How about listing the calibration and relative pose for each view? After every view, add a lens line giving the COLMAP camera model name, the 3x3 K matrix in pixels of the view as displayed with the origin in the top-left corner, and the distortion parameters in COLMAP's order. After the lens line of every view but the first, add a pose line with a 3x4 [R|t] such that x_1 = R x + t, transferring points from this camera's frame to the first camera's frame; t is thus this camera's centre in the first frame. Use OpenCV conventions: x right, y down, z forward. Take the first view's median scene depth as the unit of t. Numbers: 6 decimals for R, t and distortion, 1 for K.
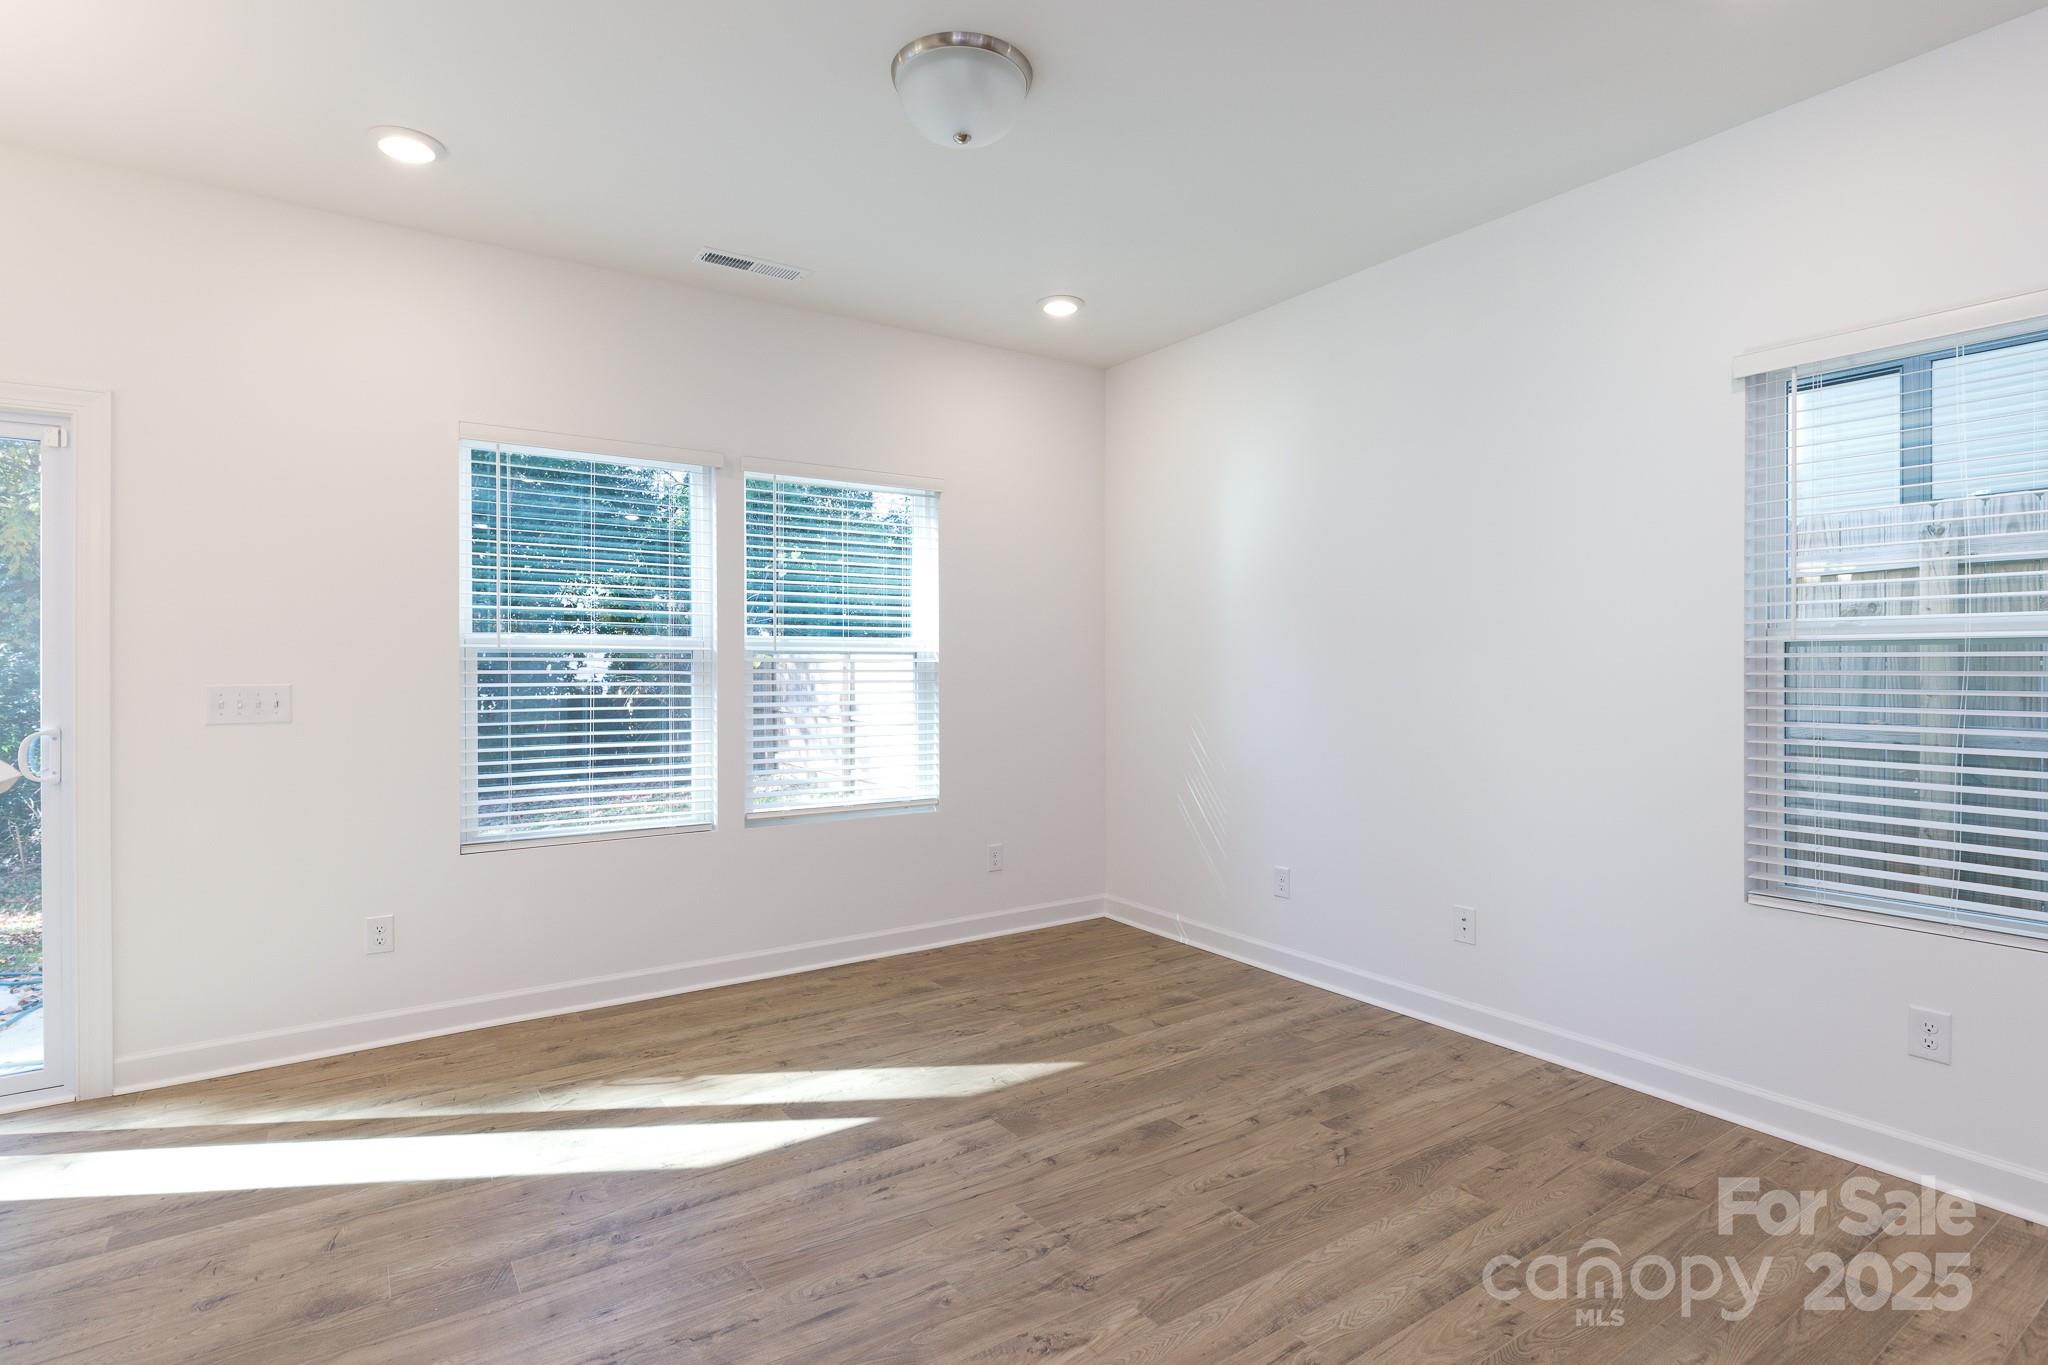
lens RADIAL K [[994.6, 0, 1029.8], [0, 994.6, 673.7], [0, 0, 1]] dist [-0.002511, -0.000188]
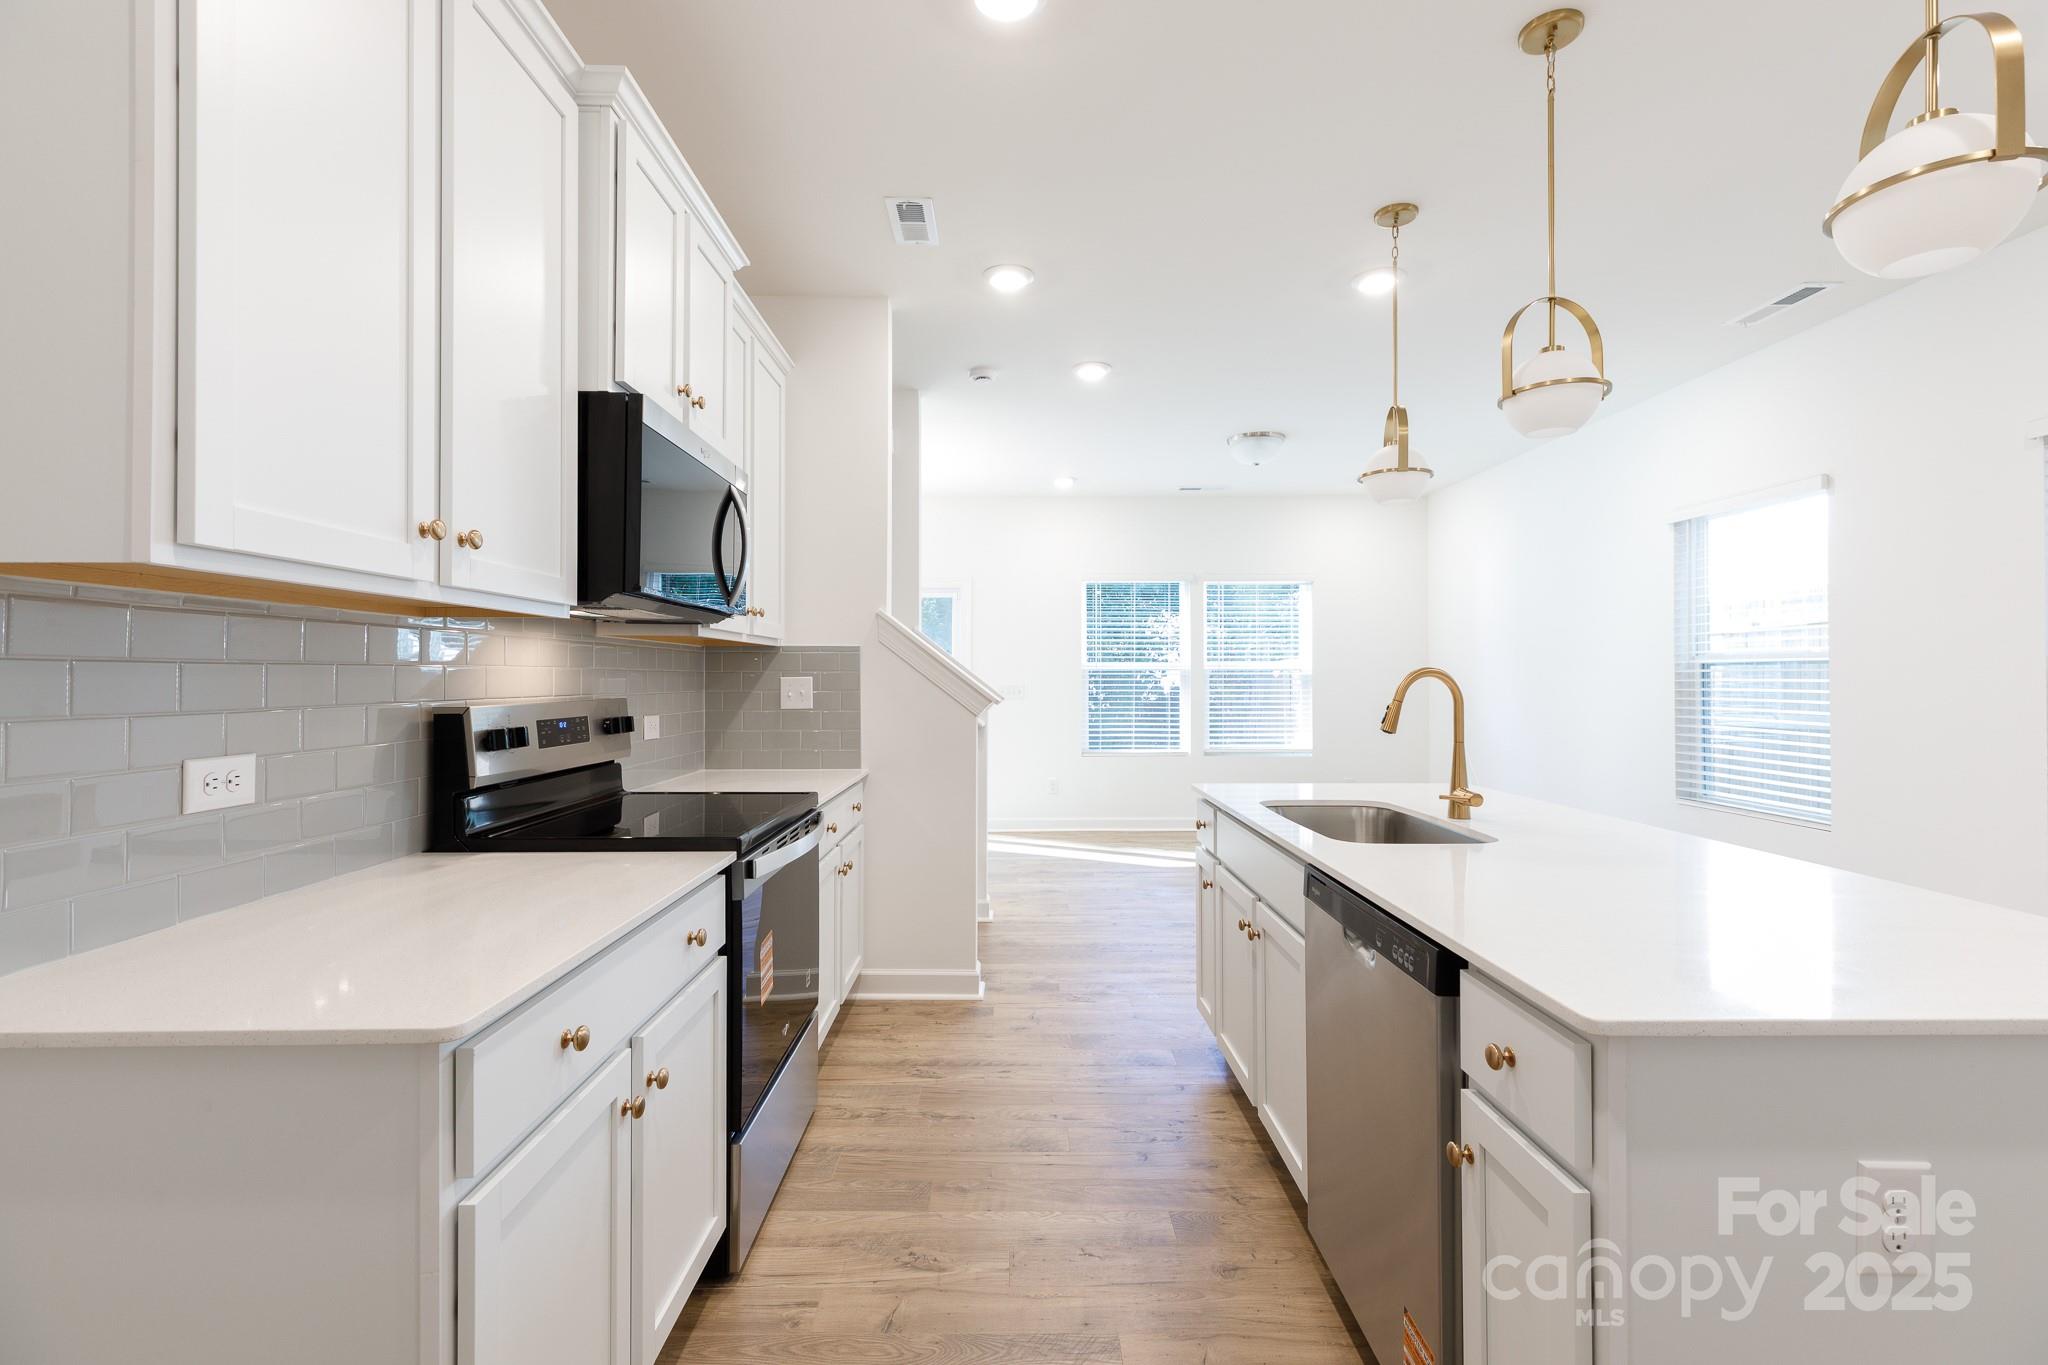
lens RADIAL K [[912.8, 0, 1022.2], [0, 912.8, 672.5], [0, 0, 1]] dist [0.003323, -0.000003]
pose [[0.833527, -0.004553, -0.552460, 0.643134], [-0.000311, 0.999962, -0.008711, 0.000007], [0.552479, 0.007433, 0.833494, -1.126149]]
